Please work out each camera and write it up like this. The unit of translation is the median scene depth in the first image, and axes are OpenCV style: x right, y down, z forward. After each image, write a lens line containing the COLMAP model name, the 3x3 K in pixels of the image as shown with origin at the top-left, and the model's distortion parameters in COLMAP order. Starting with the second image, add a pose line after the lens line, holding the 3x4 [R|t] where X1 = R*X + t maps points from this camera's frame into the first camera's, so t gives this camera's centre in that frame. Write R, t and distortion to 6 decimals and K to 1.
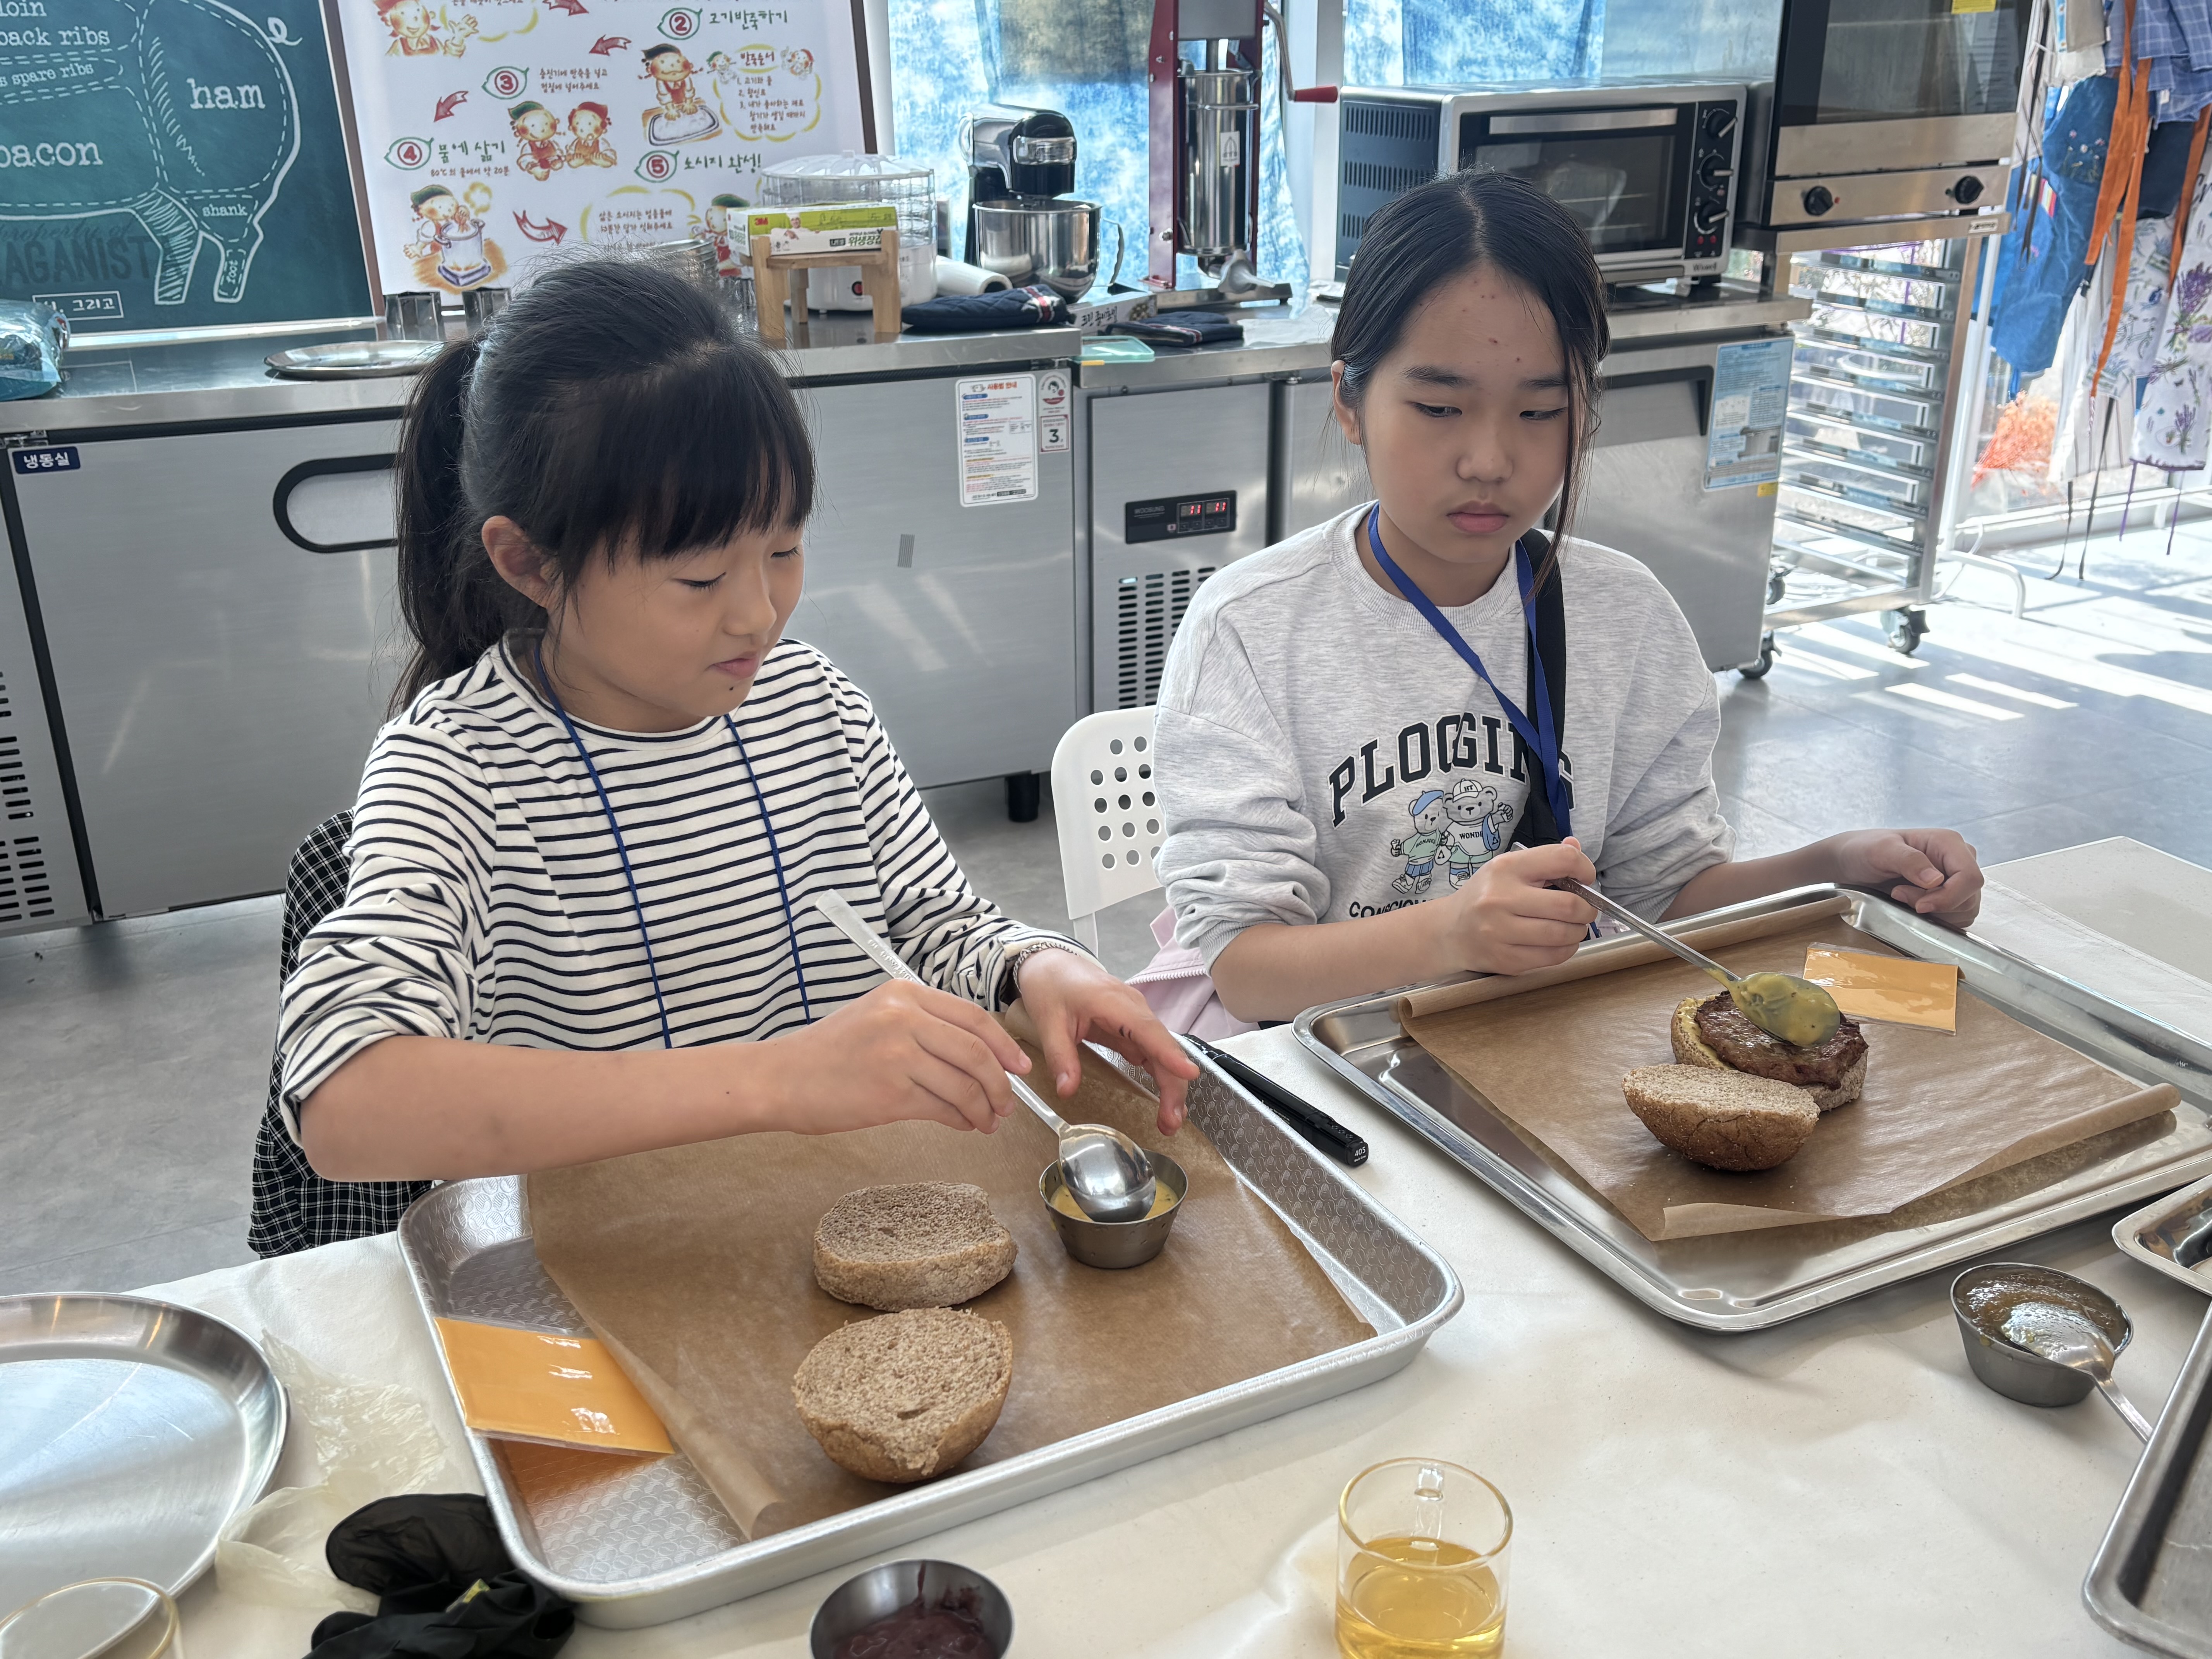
lens RADIAL K [[2133.3, 0, 1114.6], [0, 2133.3, 832.0], [0, 0, 1]] dist [0.020287, 0.000000]
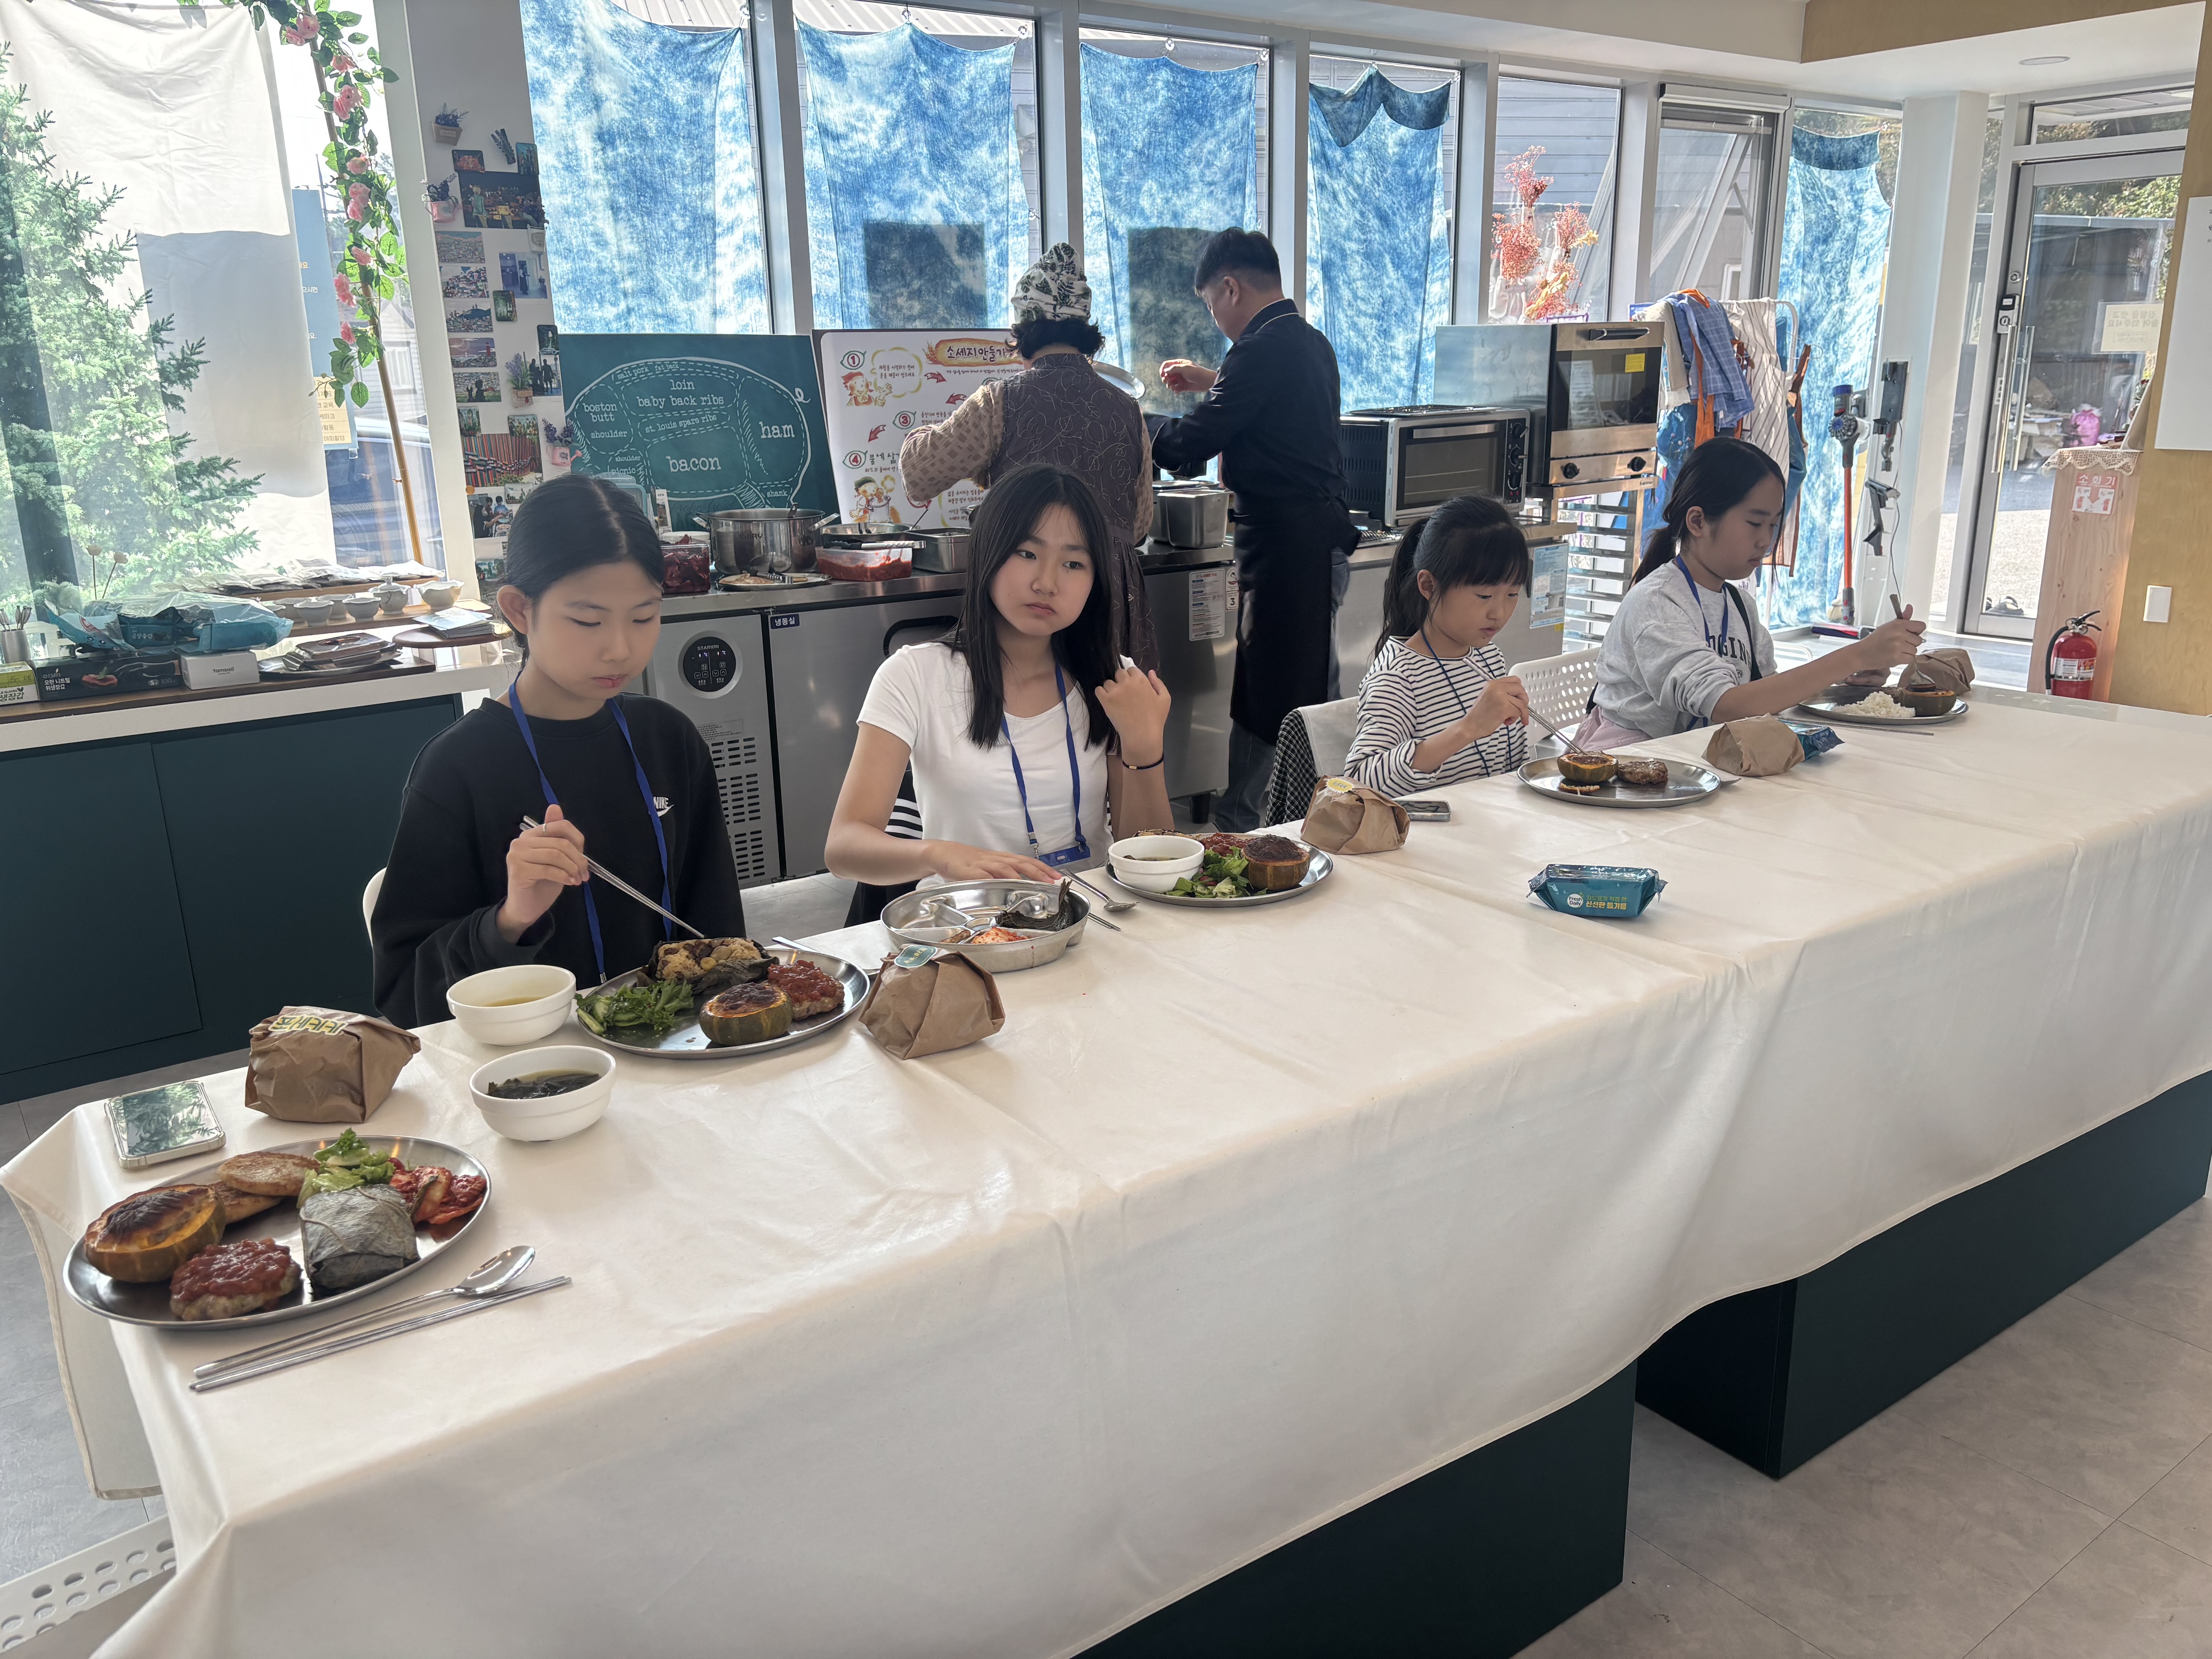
lens RADIAL K [[1680.8, 0, 1096.1], [0, 1680.8, 833.7], [0, 0, 1]] dist [0.030553, -0.026504]
pose [[0.983020, -0.060608, 0.173202, -0.378380], [0.076609, 0.993237, -0.087238, 0.121147], [-0.166743, 0.099026, 0.981015, -0.355112]]
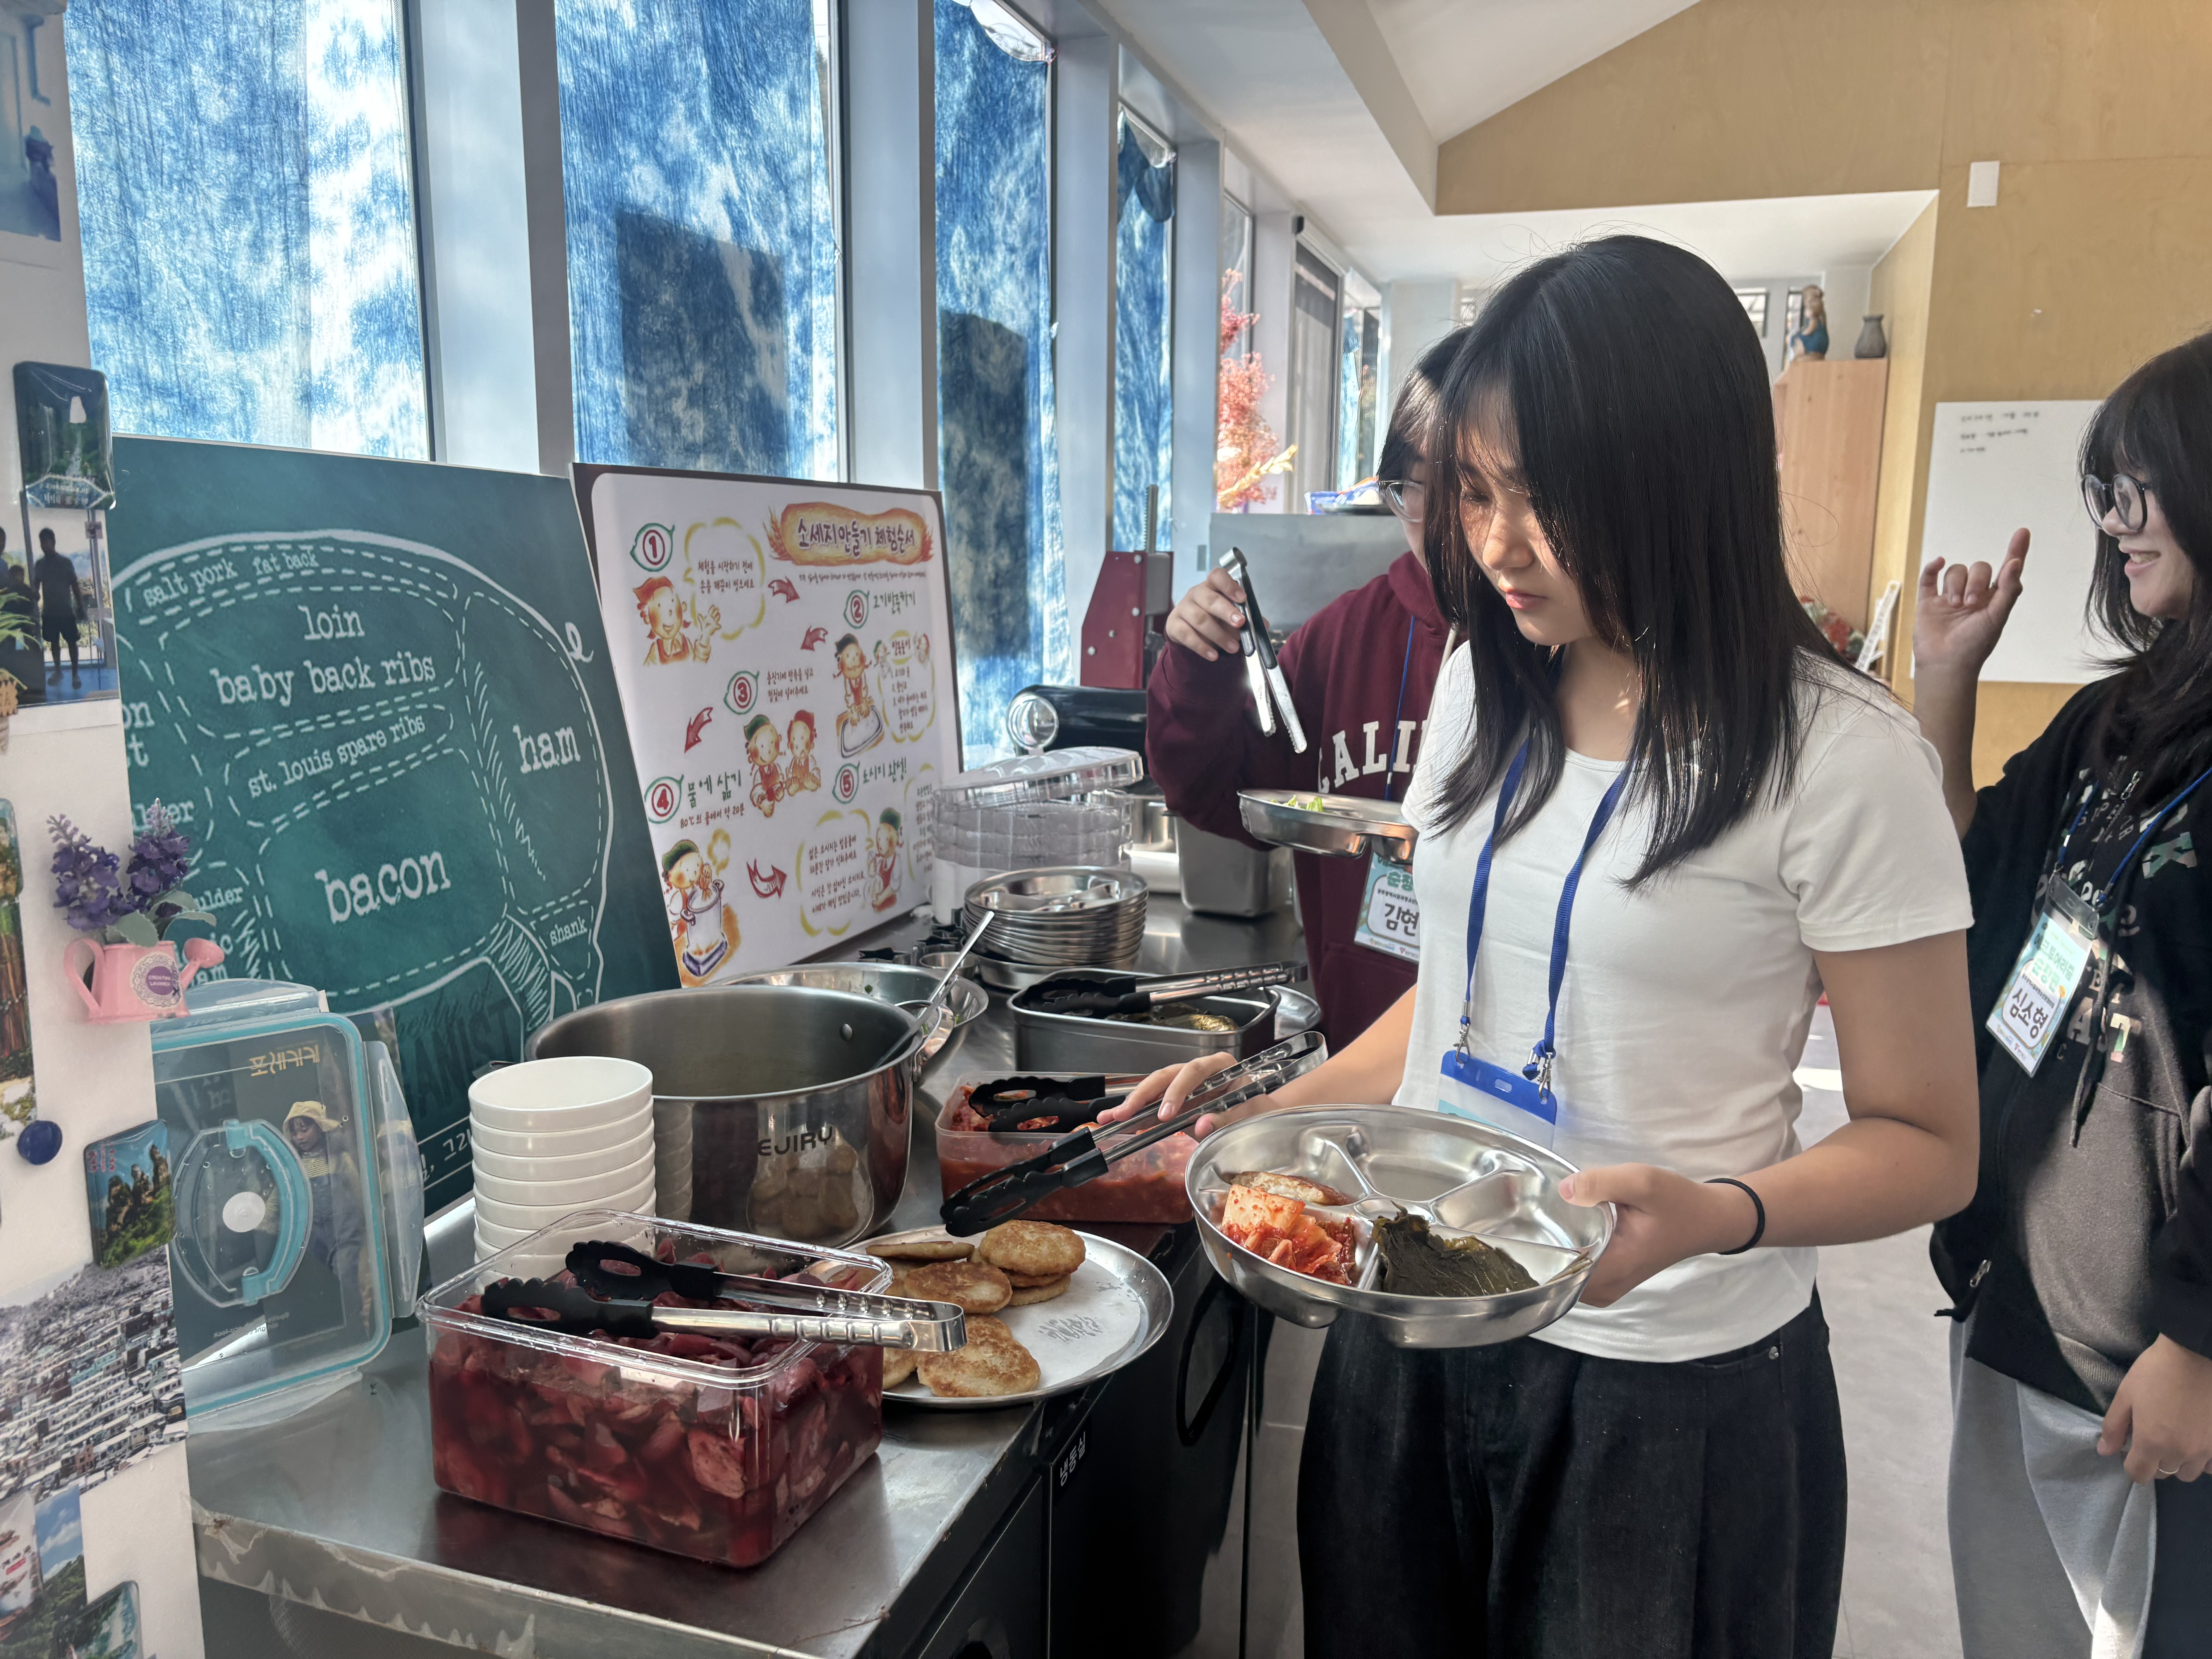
lens RADIAL K [[1680.8, 0, 1098.5], [0, 1680.8, 812.6], [0, 0, 1]] dist [0.030553, -0.026504]
pose [[0.693374, -0.101633, 0.713374, -0.588486], [0.241044, 0.965684, -0.096708, -0.218239], [-0.679065, 0.239010, 0.694078, 0.511814]]
